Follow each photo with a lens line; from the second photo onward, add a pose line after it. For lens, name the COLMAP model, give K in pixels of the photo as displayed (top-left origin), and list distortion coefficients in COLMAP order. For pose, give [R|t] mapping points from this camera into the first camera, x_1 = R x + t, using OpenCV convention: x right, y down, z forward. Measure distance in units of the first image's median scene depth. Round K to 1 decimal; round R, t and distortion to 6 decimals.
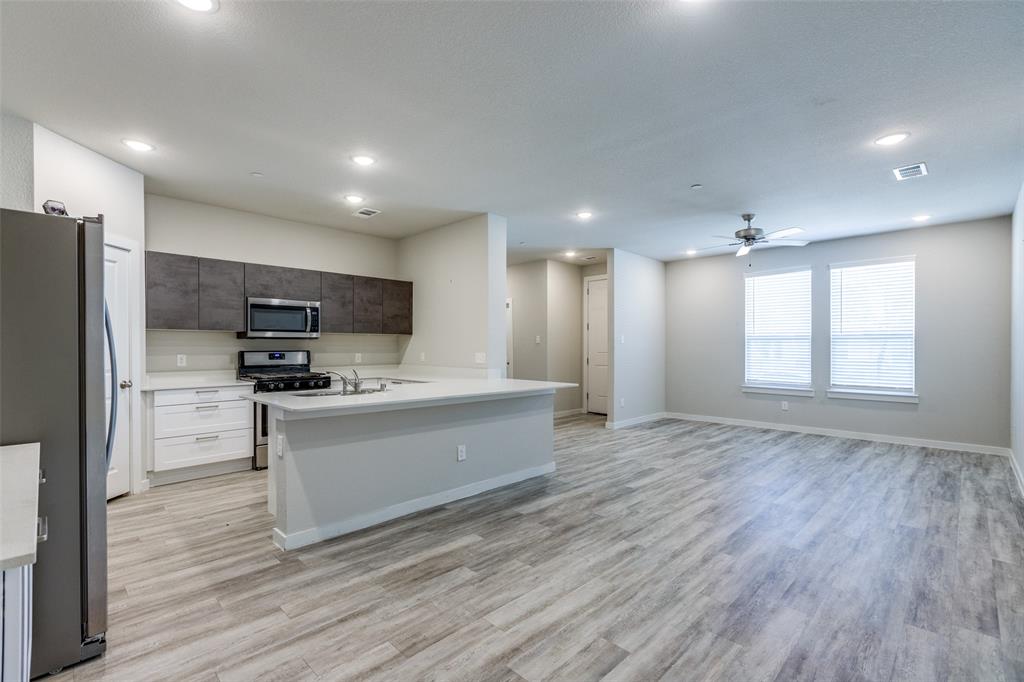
lens RADIAL K [[465.1, 0, 507.4], [0, 465.1, 347.0], [0, 0, 1]] dist [0.010300, -0.002195]
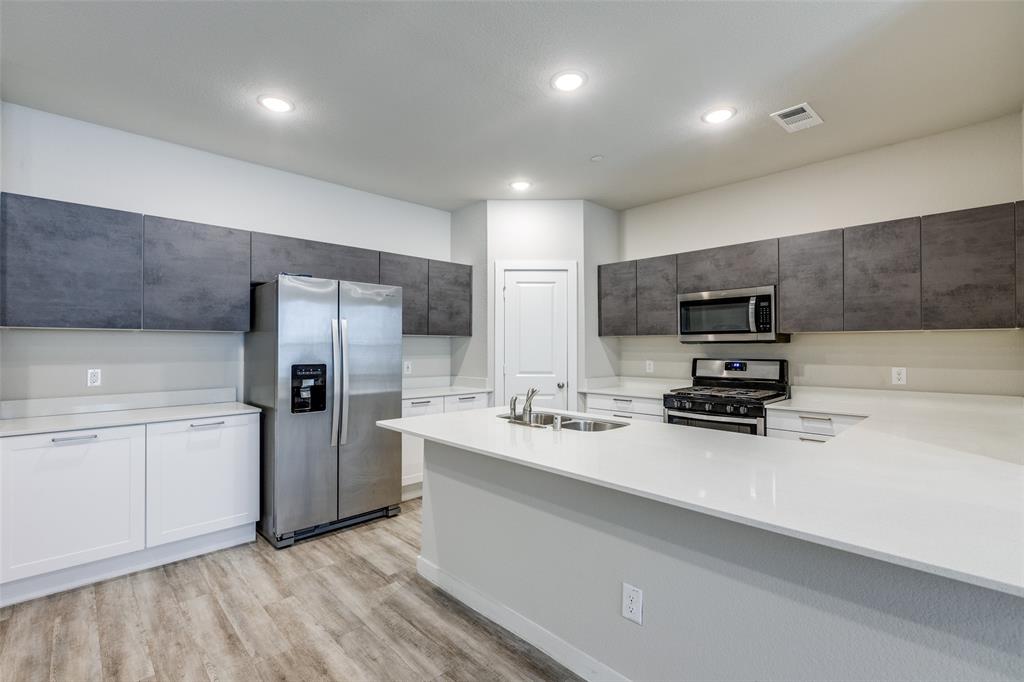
lens RADIAL K [[465.1, 0, 512.8], [0, 465.1, 338.7], [0, 0, 1]] dist [0.010300, -0.002195]
pose [[-0.024647, -0.015088, -0.999582, 0.292311], [0.001144, 0.999885, -0.015121, -0.015012], [0.999696, -0.001516, -0.024627, 0.744329]]
